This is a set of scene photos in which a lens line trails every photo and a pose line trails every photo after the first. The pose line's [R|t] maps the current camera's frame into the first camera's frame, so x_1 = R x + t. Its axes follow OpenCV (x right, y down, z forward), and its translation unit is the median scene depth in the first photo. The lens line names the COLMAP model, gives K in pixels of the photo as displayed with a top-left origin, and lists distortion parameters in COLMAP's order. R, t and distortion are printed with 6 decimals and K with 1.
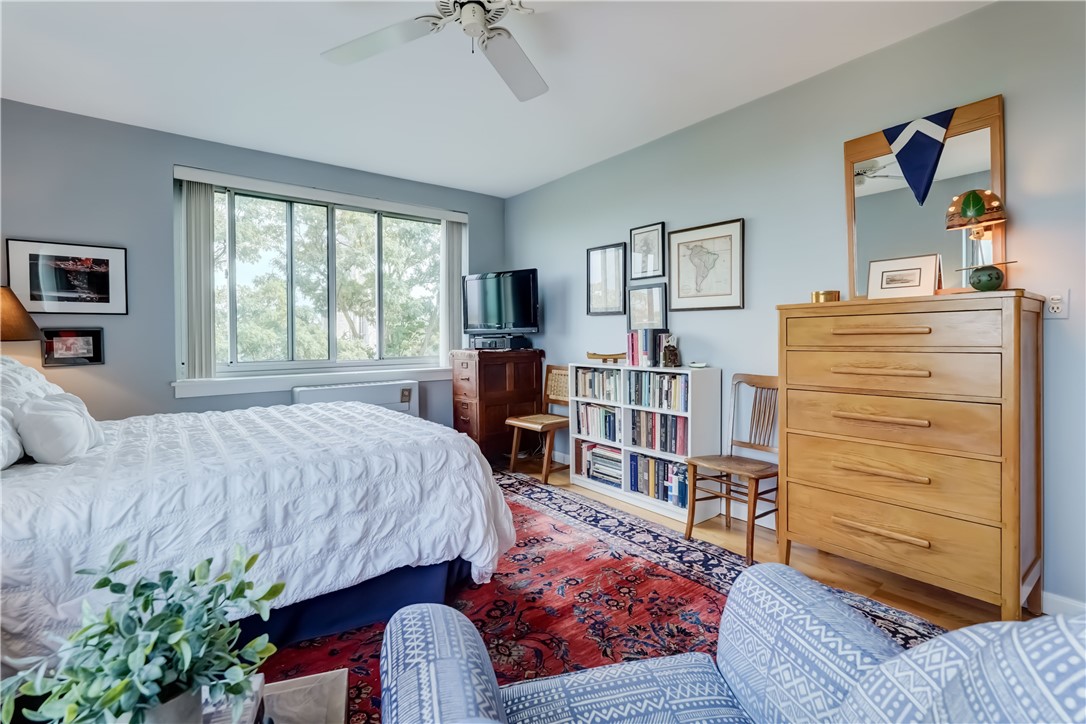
lens RADIAL K [[491.2, 0, 545.6], [0, 491.2, 347.0], [0, 0, 1]] dist [-0.016940, 0.010623]
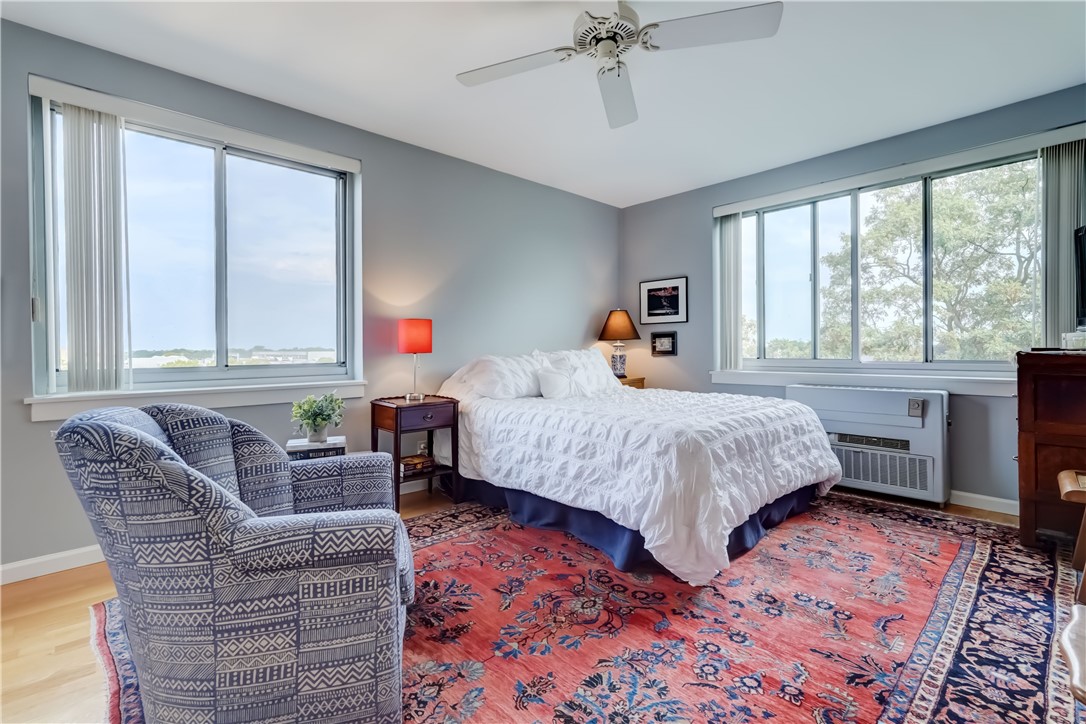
lens RADIAL K [[486.0, 0, 520.4], [0, 486.0, 348.1], [0, 0, 1]] dist [0.001030, 0.000525]
pose [[0.065908, 0.008041, -0.997793, 0.592008], [-0.010348, 0.999919, 0.007374, 0.006544], [0.997772, 0.009839, 0.065985, 0.431994]]
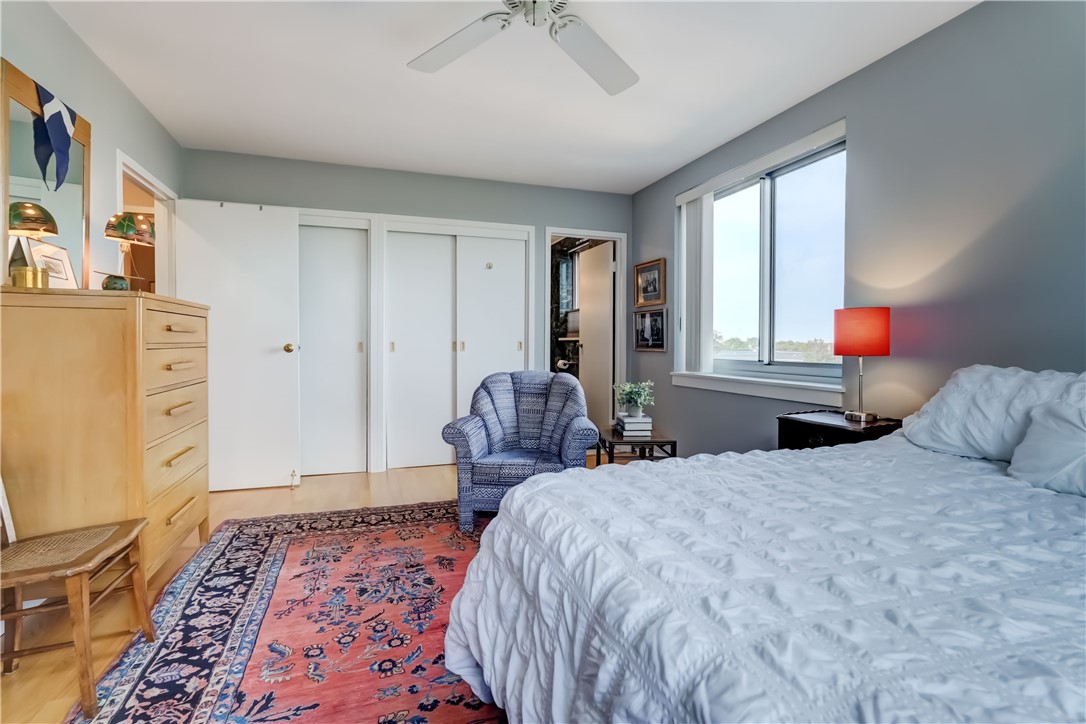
lens RADIAL K [[491.2, 0, 545.6], [0, 491.2, 347.0], [0, 0, 1]] dist [-0.016940, 0.010623]
pose [[-0.954507, 0.002972, 0.298174, -0.286343], [0.008517, 0.999814, 0.017299, -0.003303], [-0.298068, 0.019052, -0.954355, 1.178914]]
